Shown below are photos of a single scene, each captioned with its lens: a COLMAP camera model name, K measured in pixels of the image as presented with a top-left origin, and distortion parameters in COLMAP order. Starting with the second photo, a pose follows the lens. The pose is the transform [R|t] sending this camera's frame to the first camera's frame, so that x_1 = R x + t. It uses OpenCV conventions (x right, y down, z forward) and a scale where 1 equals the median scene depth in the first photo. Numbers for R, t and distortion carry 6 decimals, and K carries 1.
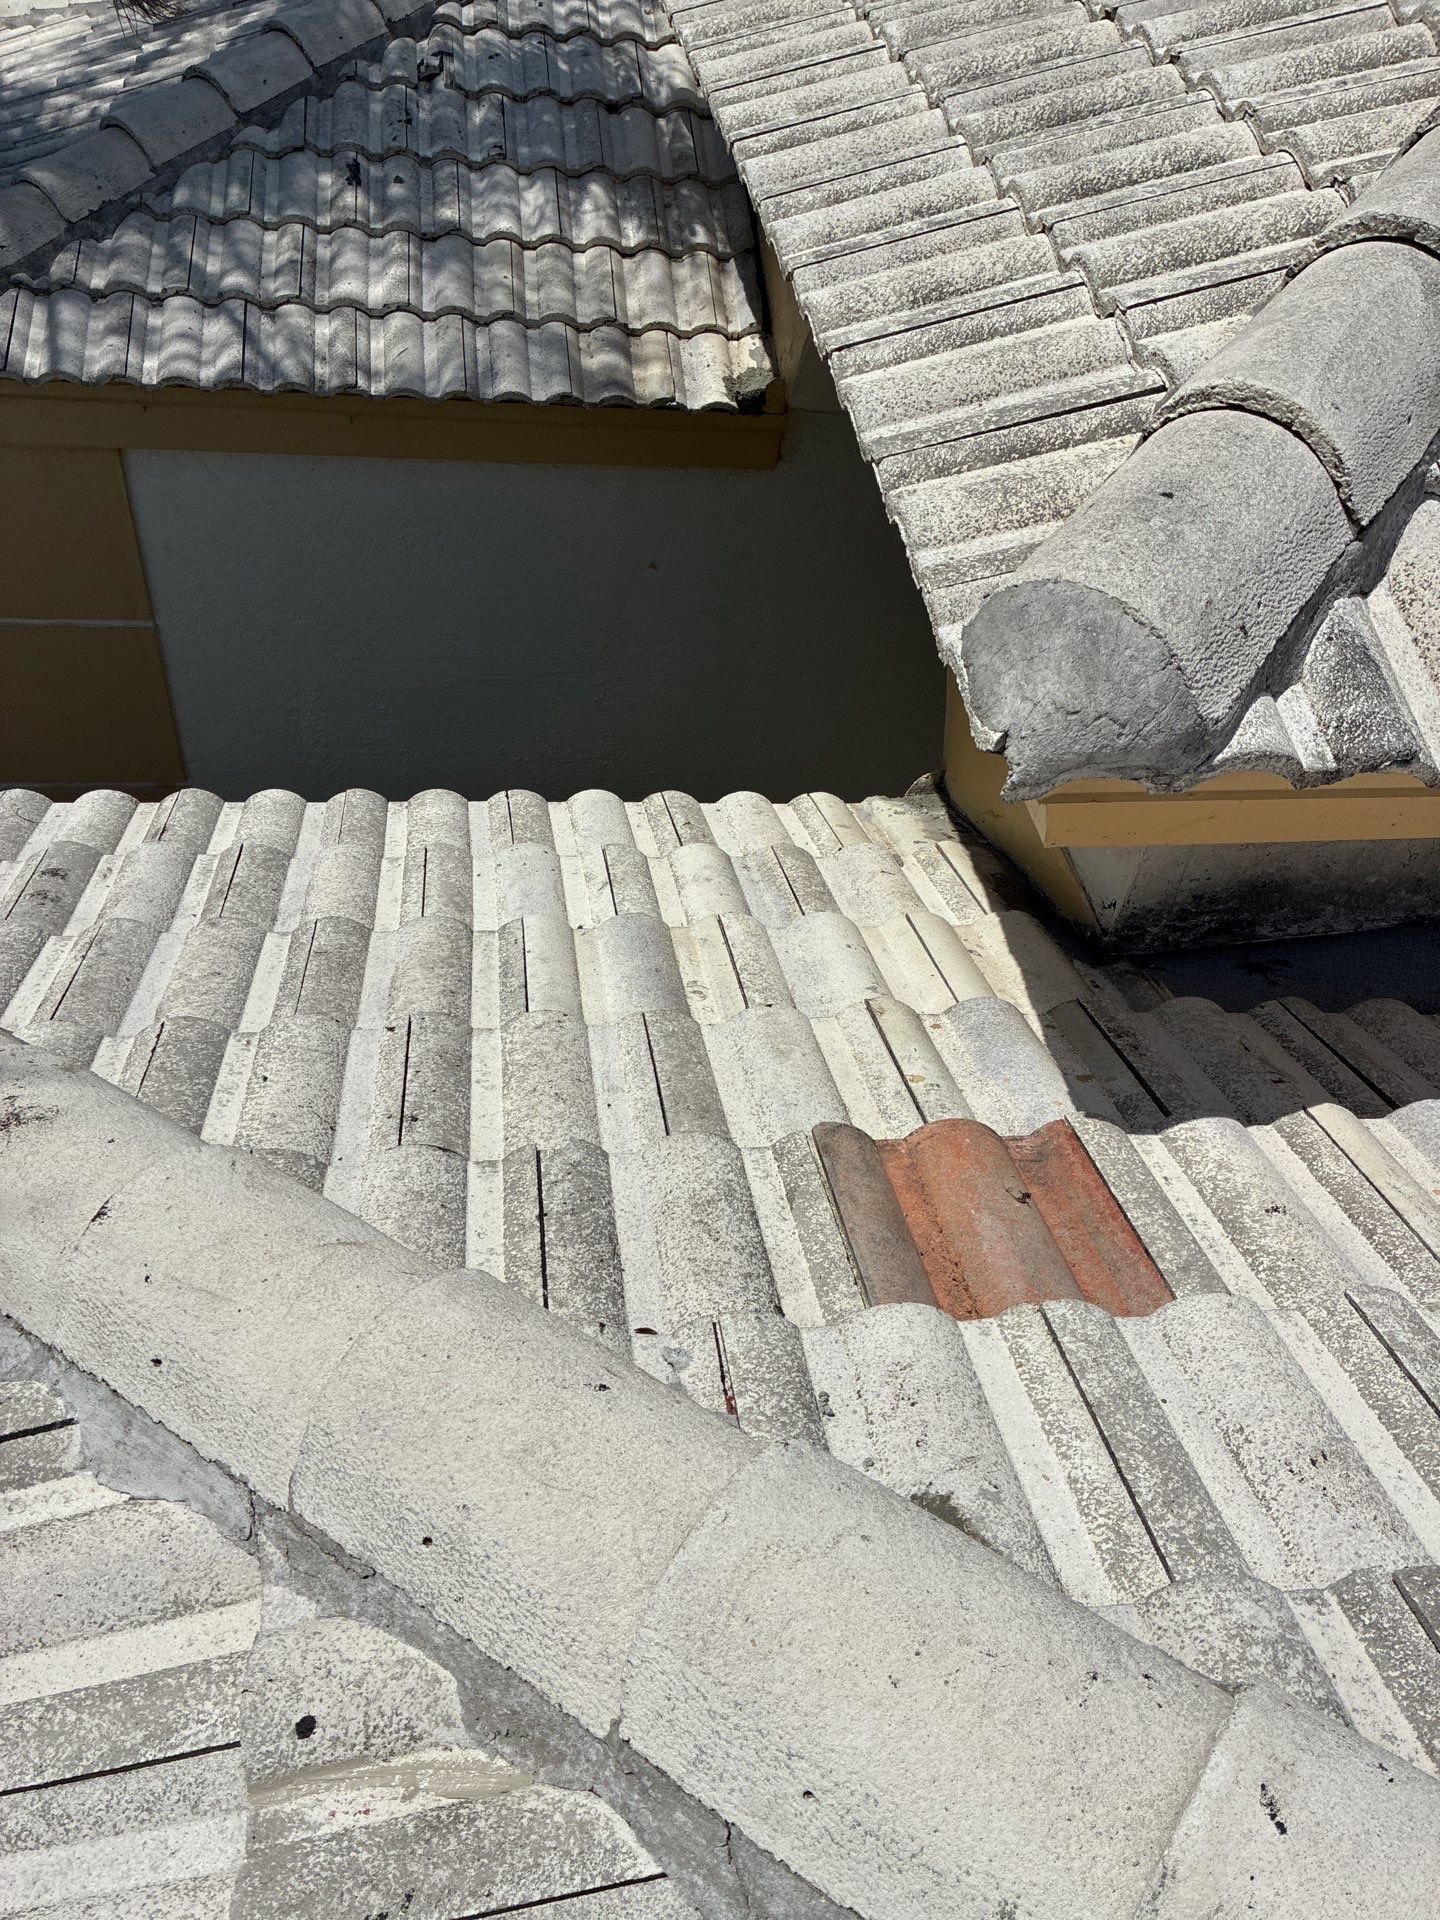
lens RADIAL K [[1449.5, 0, 720.0], [0, 1449.5, 960.0], [0, 0, 1]] dist [0.052032, -0.081615]
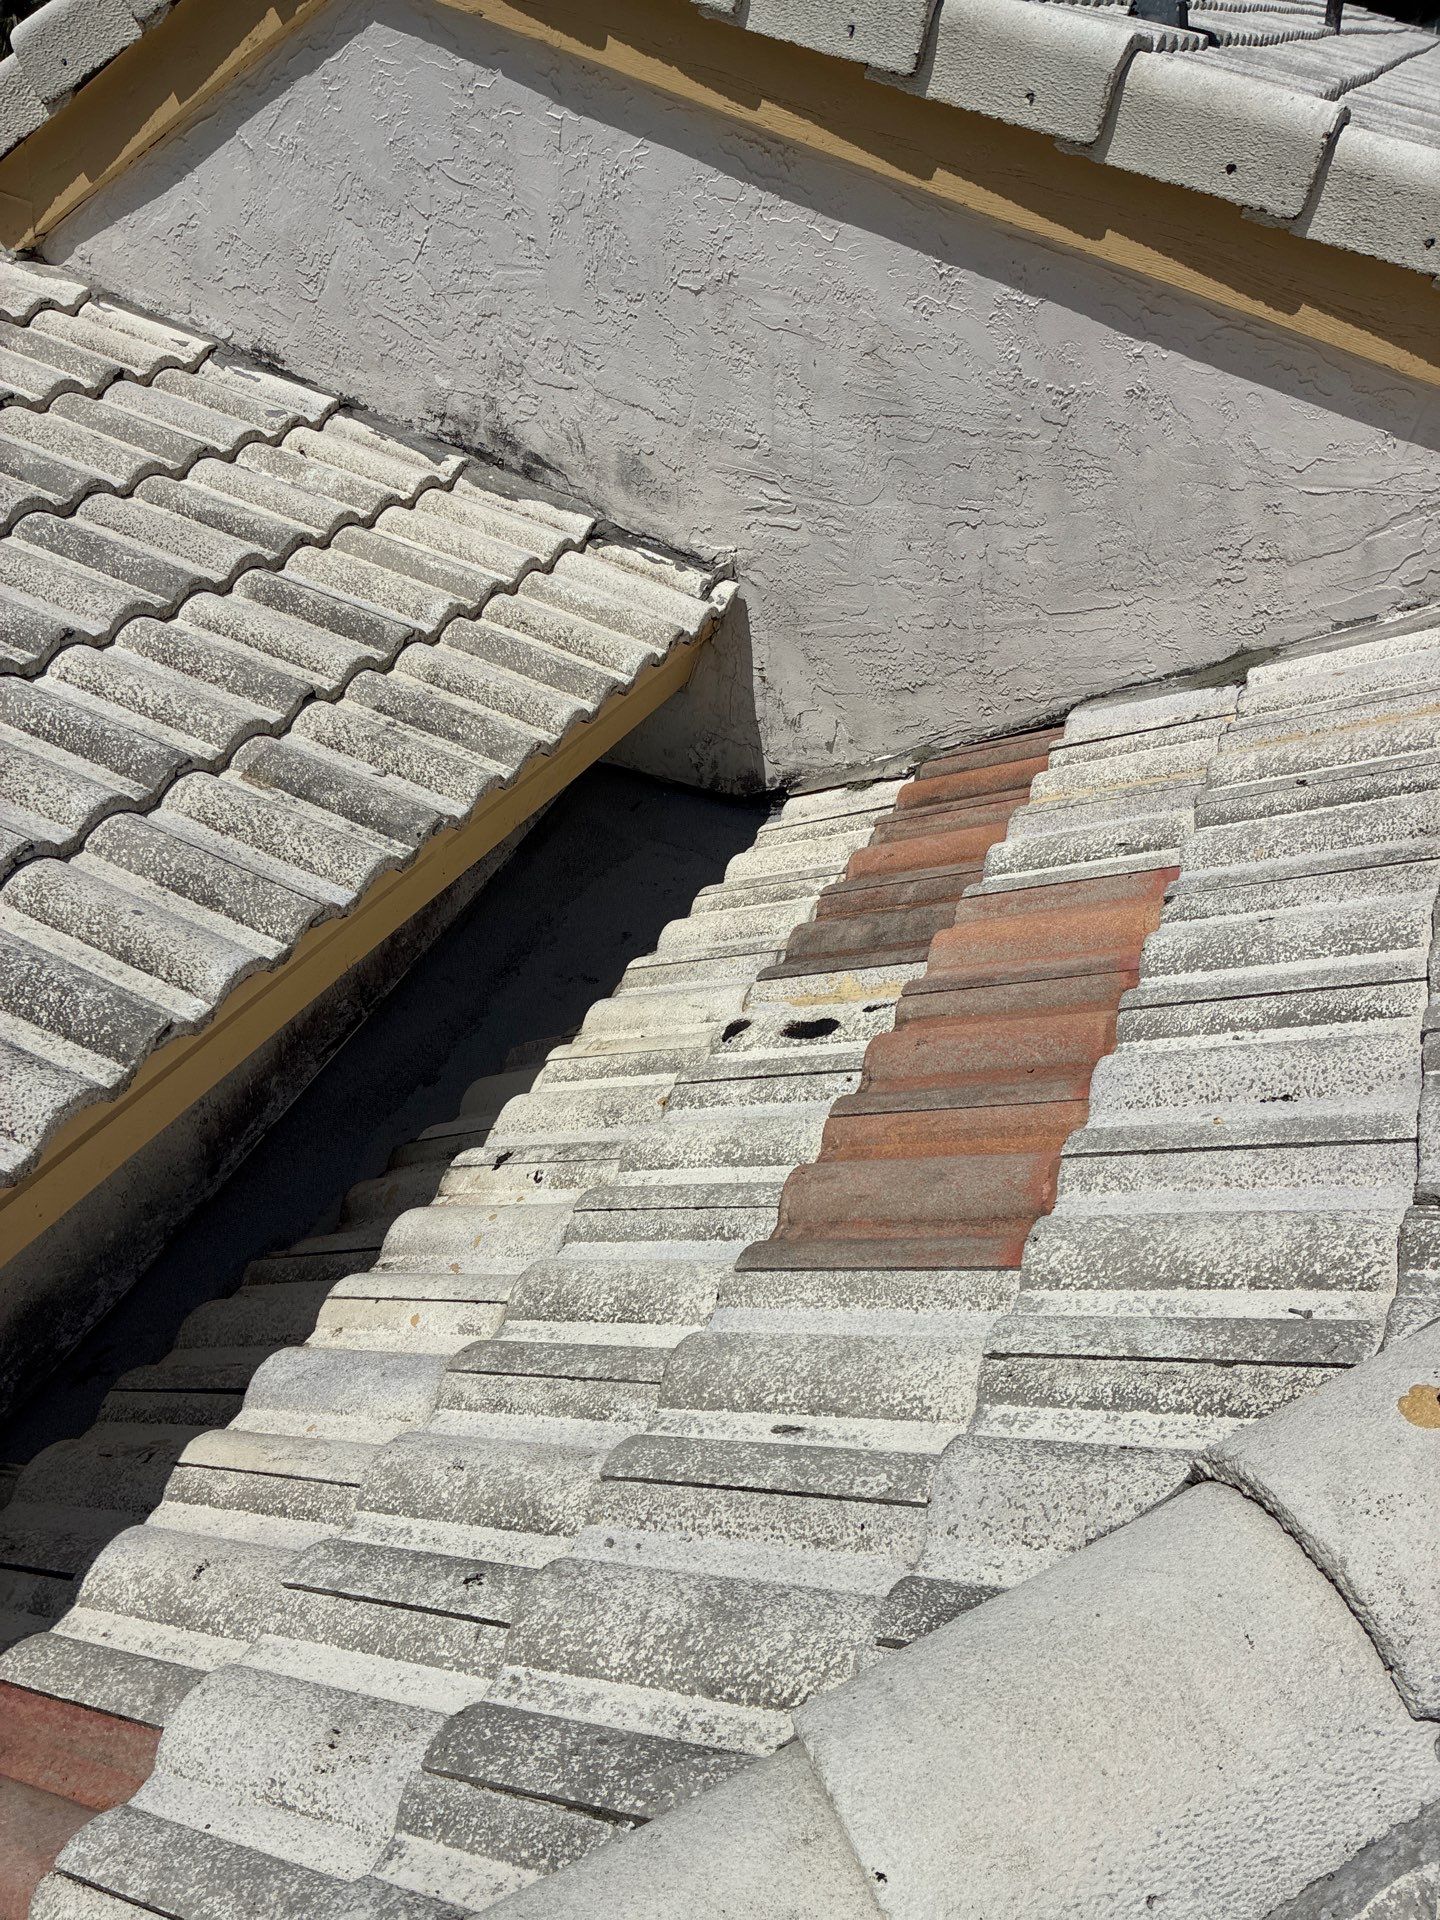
lens RADIAL K [[1442.6, 0, 713.6], [0, 1442.6, 934.2], [0, 0, 1]] dist [0.029261, -0.034388]
pose [[0.508792, -0.538511, 0.671667, 0.117047], [0.688366, 0.723021, 0.058242, 0.036286], [-0.516994, 0.432720, 0.738560, -0.125414]]
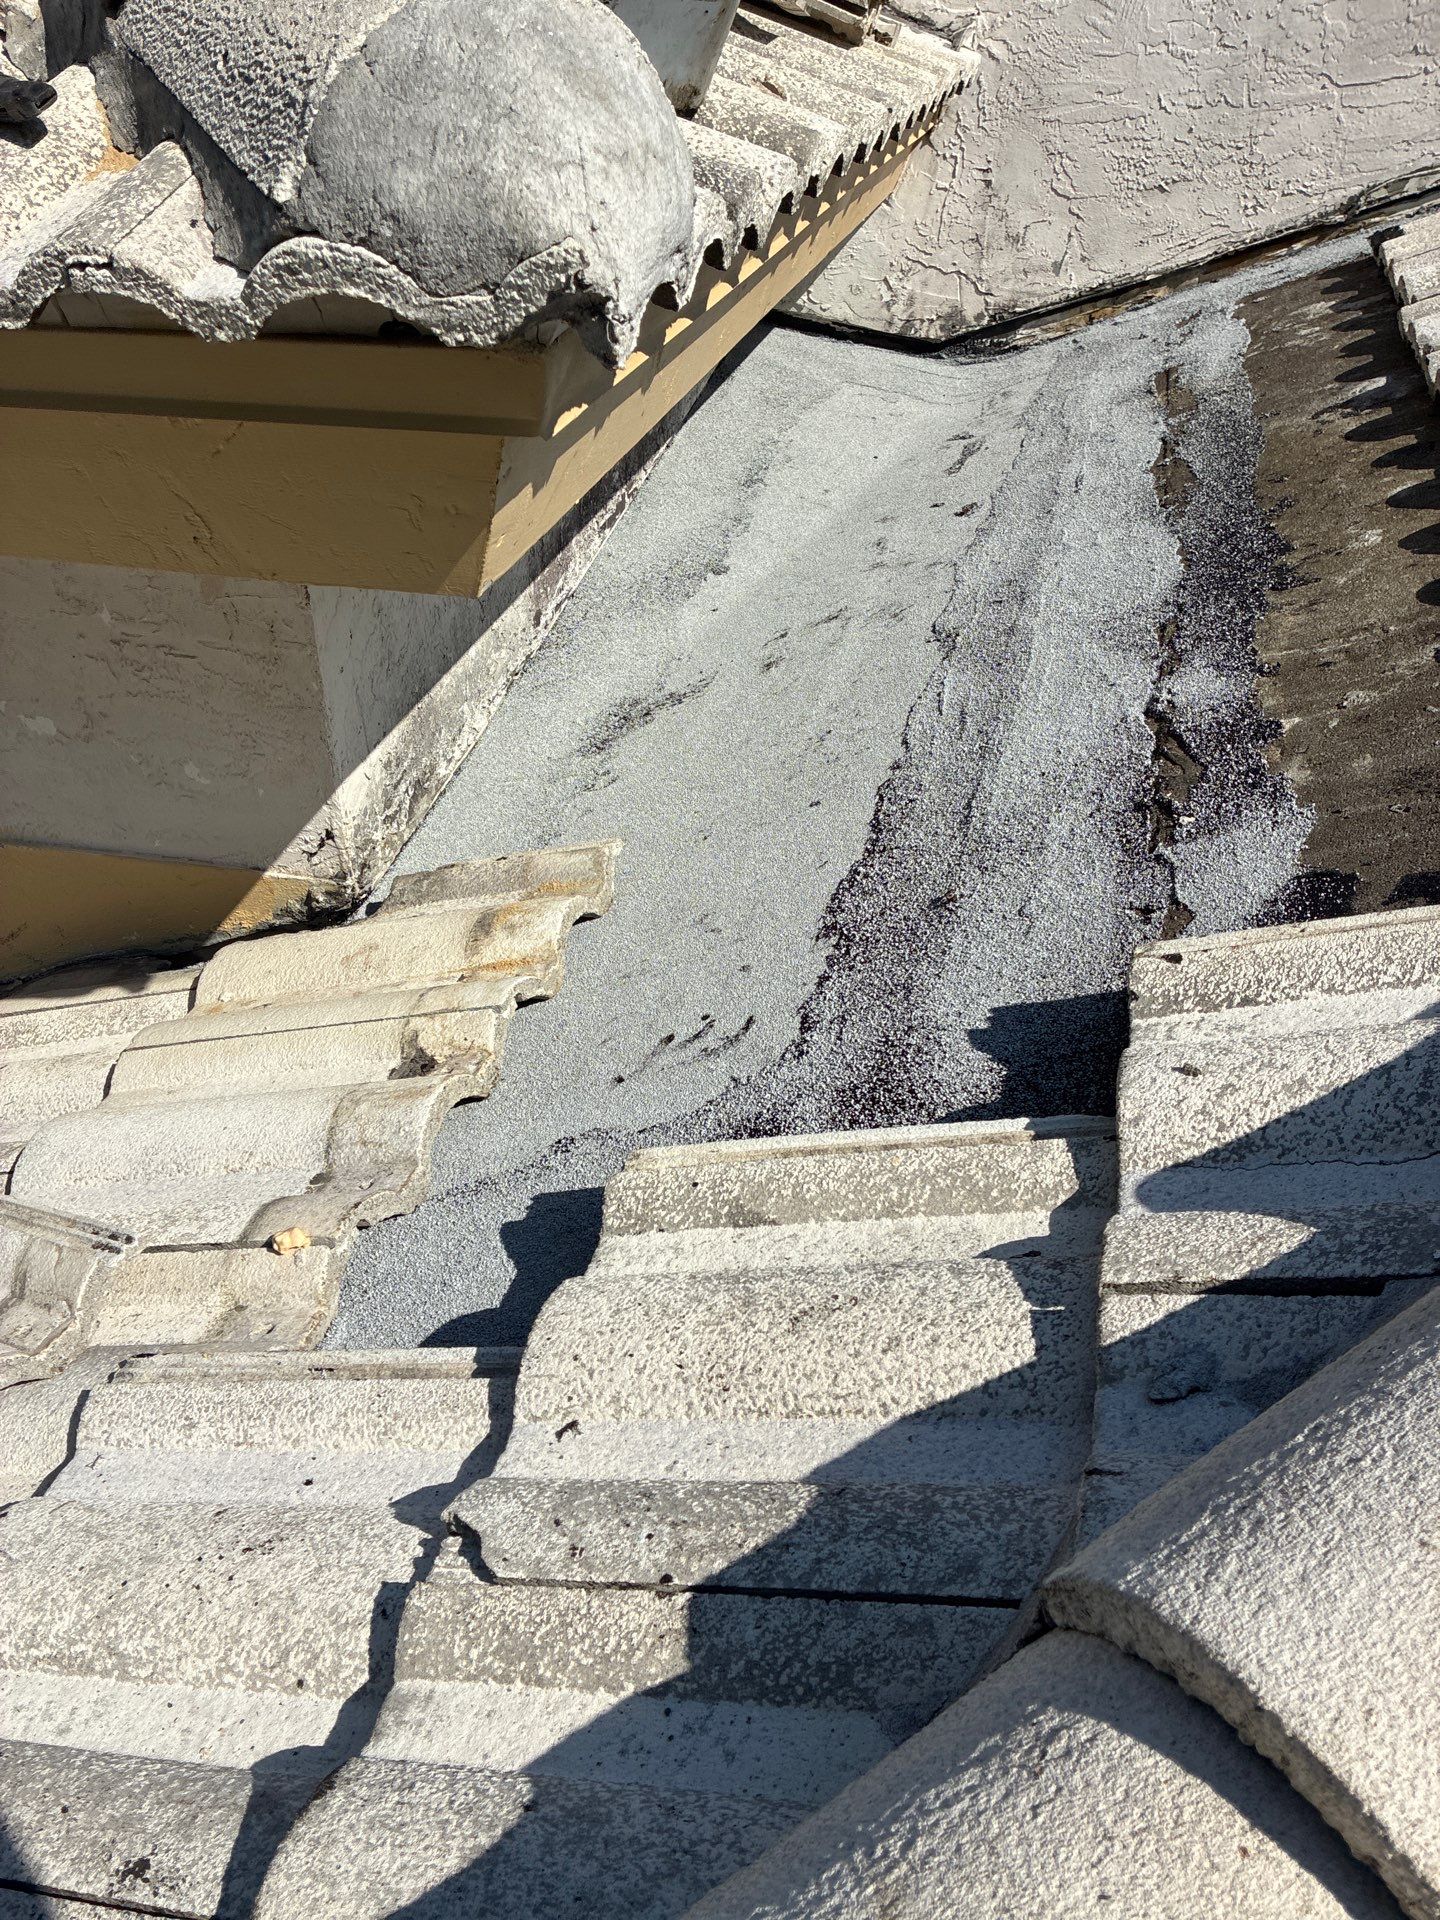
lens RADIAL K [[1409.8, 0, 720.0], [0, 1409.8, 960.0], [0, 0, 1]] dist [0.049112, -0.036797]
pose [[0.346190, -0.597279, 0.723471, -0.283392], [0.677024, 0.692892, 0.248070, -0.051509], [-0.649455, 0.403928, 0.644244, 0.614686]]
